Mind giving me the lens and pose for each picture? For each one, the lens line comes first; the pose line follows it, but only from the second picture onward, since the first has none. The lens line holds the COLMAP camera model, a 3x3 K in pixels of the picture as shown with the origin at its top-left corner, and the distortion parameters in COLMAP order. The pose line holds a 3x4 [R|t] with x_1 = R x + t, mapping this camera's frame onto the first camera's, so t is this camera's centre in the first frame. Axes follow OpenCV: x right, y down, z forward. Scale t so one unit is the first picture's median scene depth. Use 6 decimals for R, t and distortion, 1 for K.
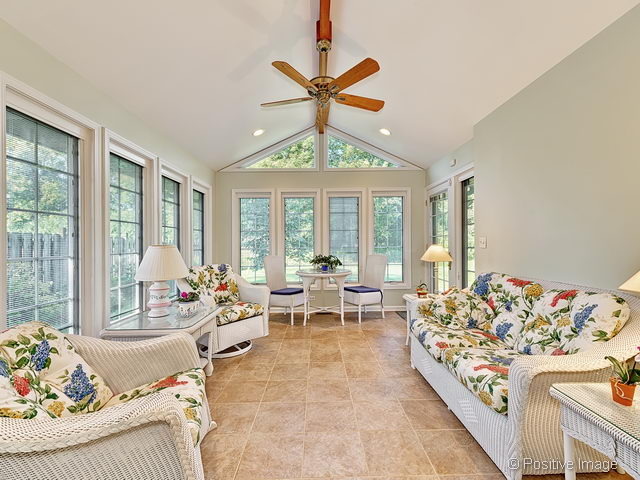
lens RADIAL K [[283.3, 0, 319.9], [0, 283.3, 243.5], [0, 0, 1]] dist [0.001248, -0.000108]
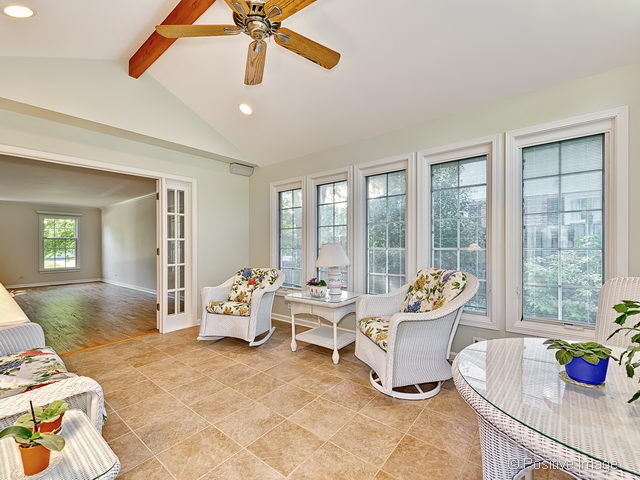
lens RADIAL K [[283.3, 0, 321.0], [0, 283.3, 239.6], [0, 0, 1]] dist [0.001248, -0.000108]
pose [[-0.633199, 0.008228, -0.773945, 0.578348], [0.011464, 0.999934, 0.001252, -0.013298], [0.773904, -0.008080, -0.633251, 2.001710]]
